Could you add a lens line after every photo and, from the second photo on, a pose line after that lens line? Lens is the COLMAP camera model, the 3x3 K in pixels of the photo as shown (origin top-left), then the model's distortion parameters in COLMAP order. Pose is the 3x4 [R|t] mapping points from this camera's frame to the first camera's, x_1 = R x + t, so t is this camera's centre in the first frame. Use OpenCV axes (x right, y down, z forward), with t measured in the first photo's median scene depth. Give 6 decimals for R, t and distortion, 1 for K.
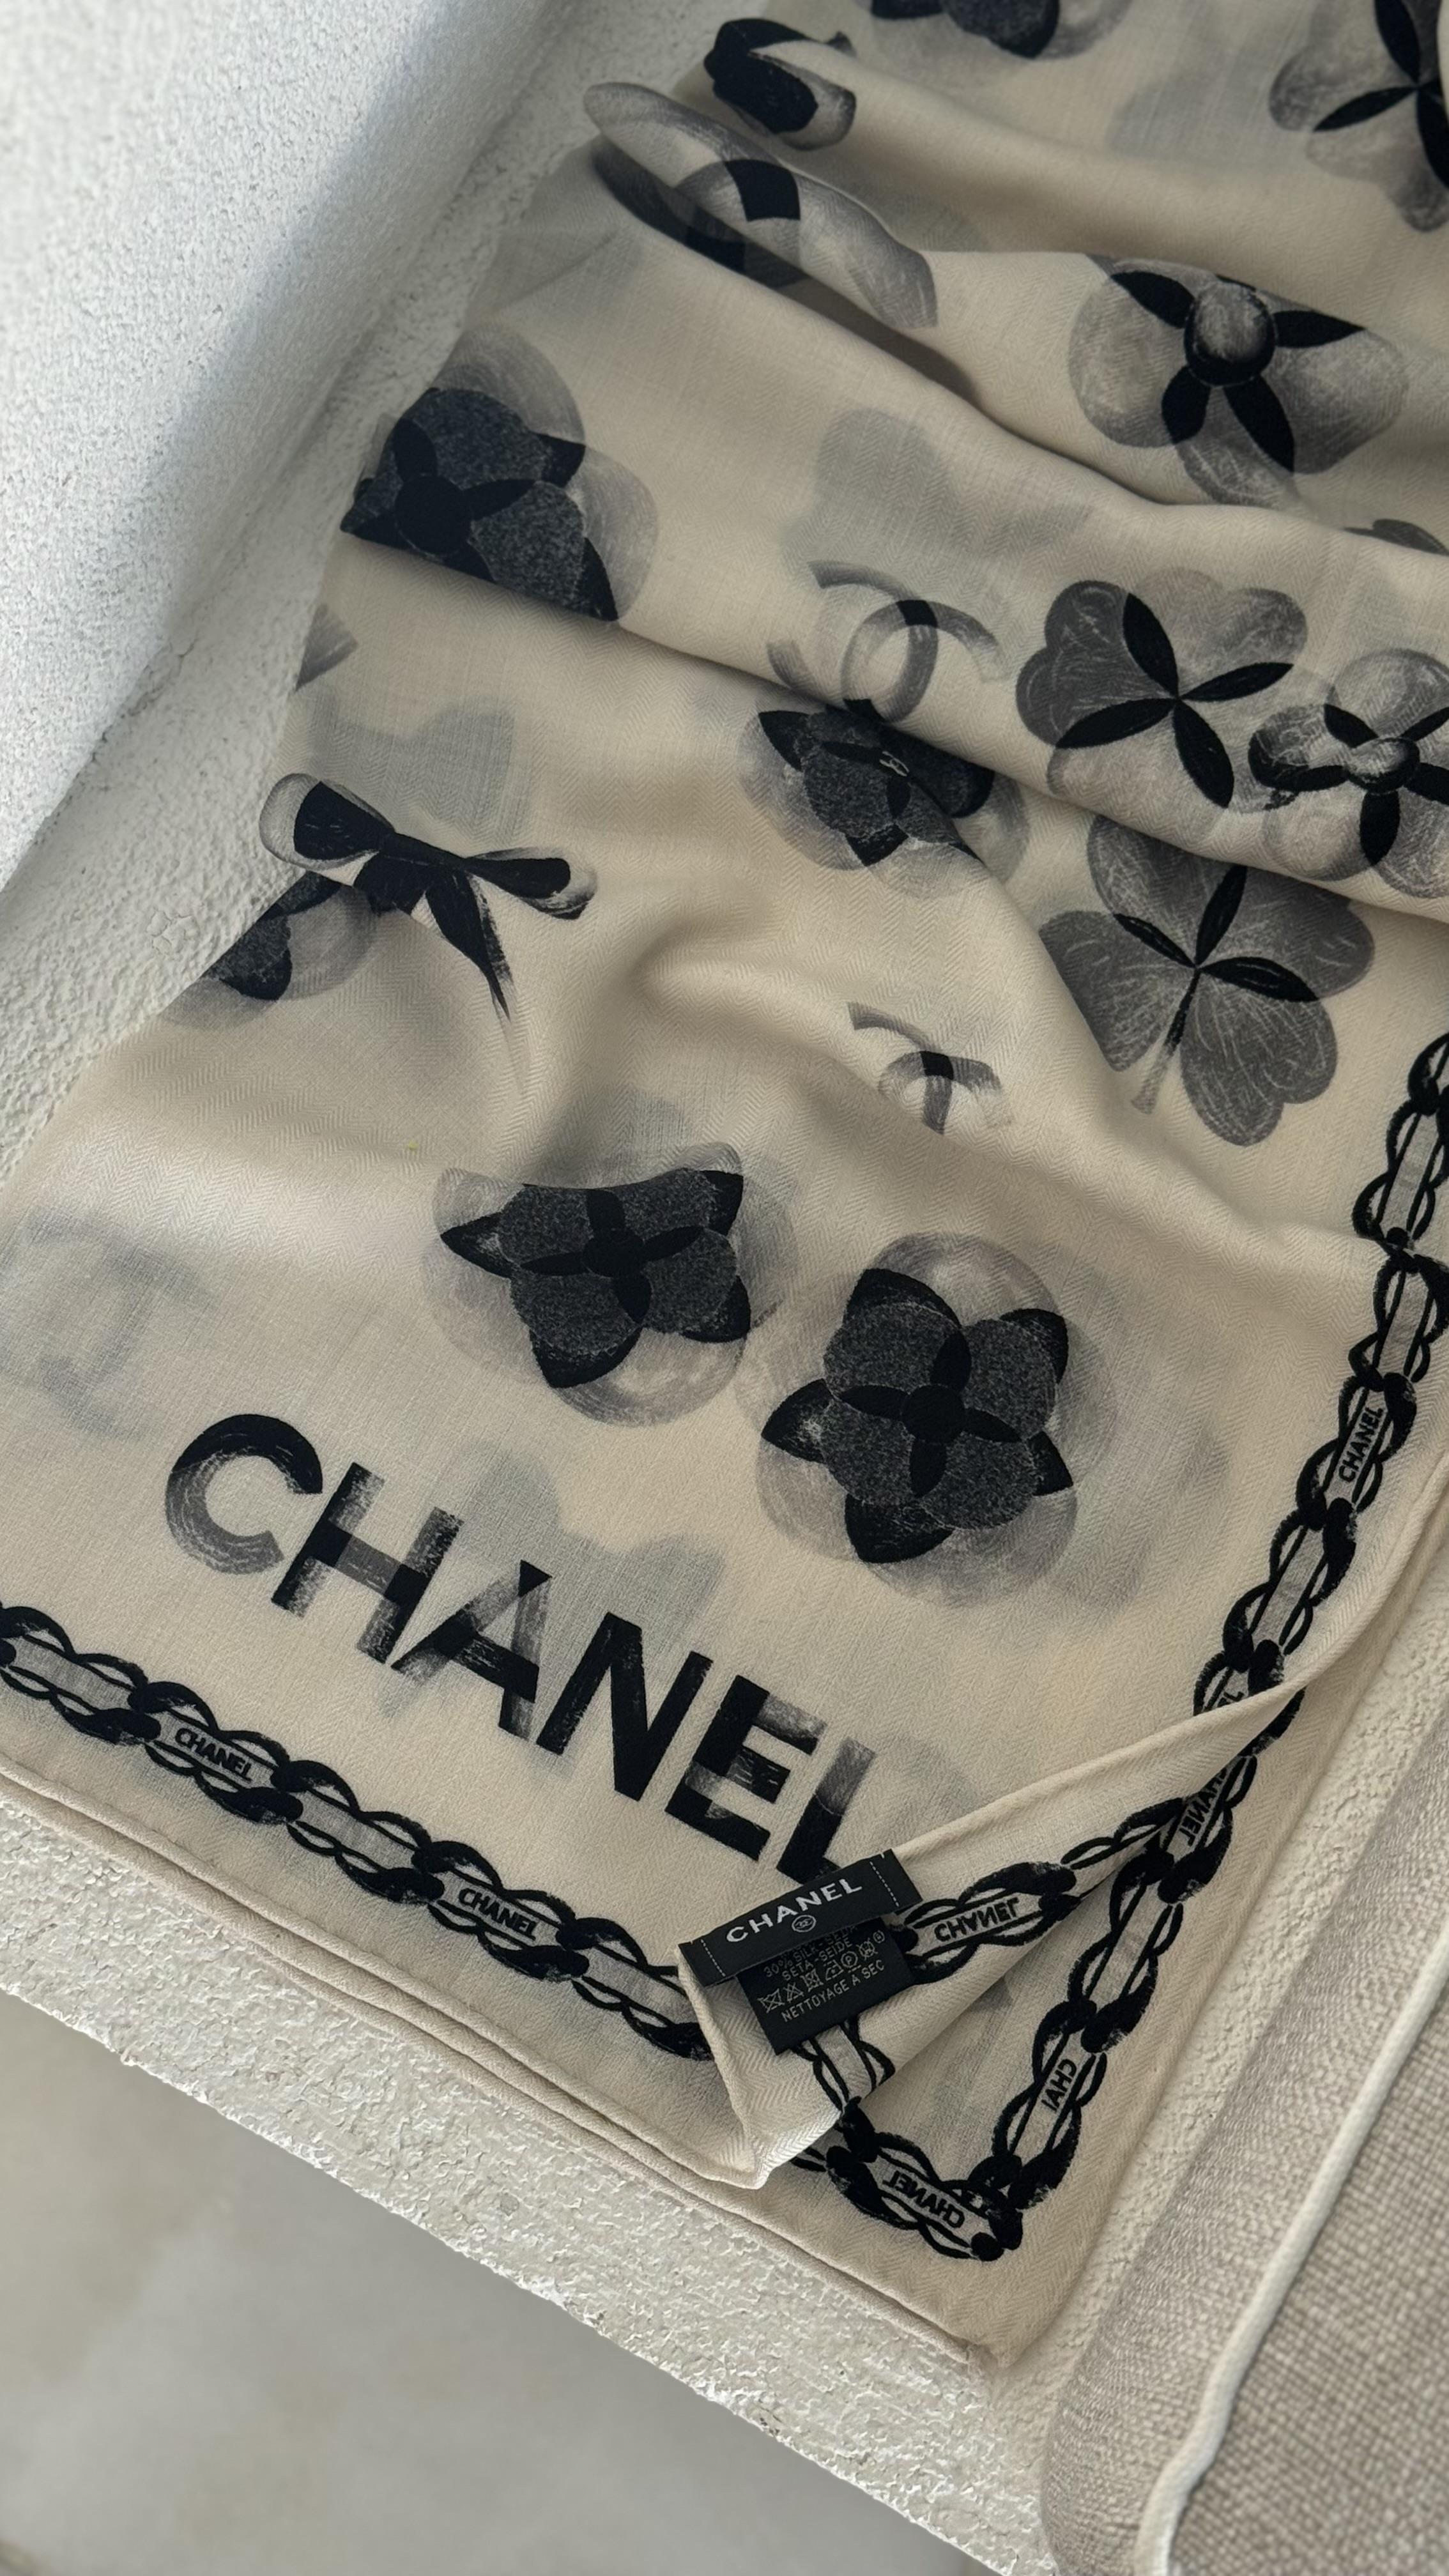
lens RADIAL K [[3705.8, 0, 724.5], [0, 3705.8, 1288.0], [0, 0, 1]] dist [0.116035, -0.106833]
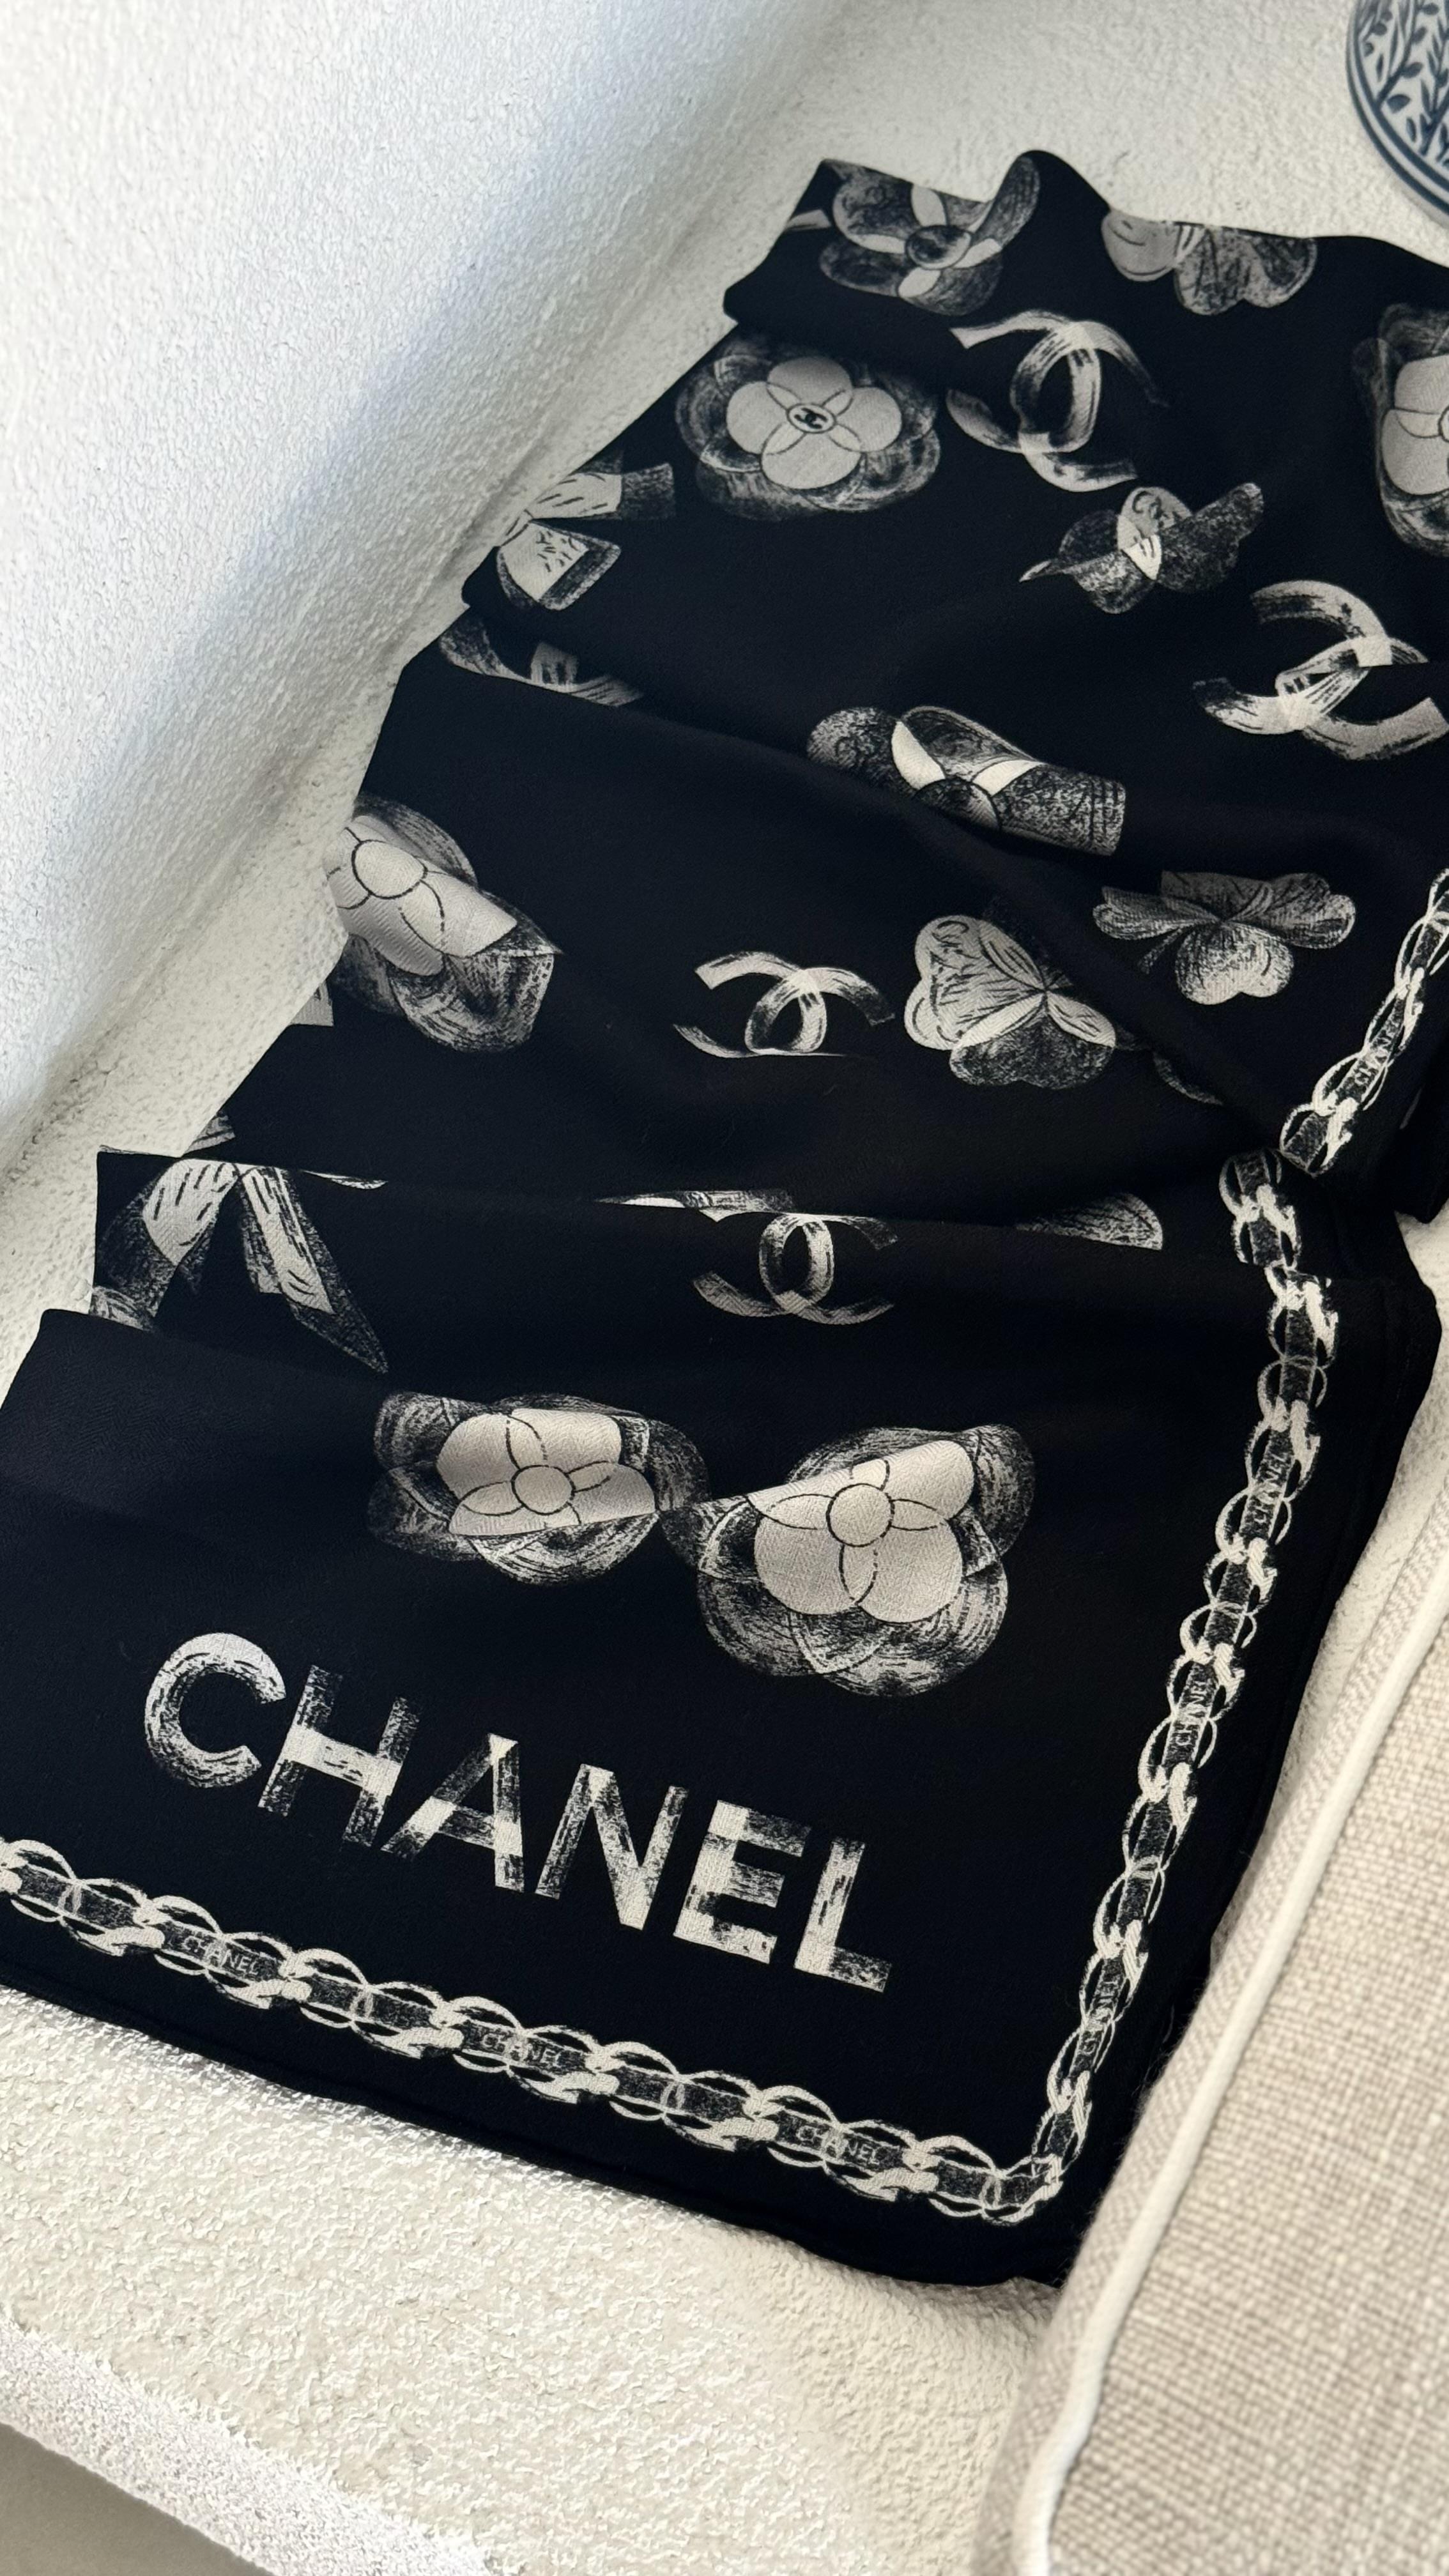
lens RADIAL K [[3705.8, 0, 724.5], [0, 3705.8, 1288.0], [0, 0, 1]] dist [0.116035, -0.106833]
pose [[0.995398, -0.082987, -0.047920, 0.108712], [0.061751, 0.937862, -0.341468, 0.359550], [0.073280, 0.336938, 0.938671, 0.004685]]
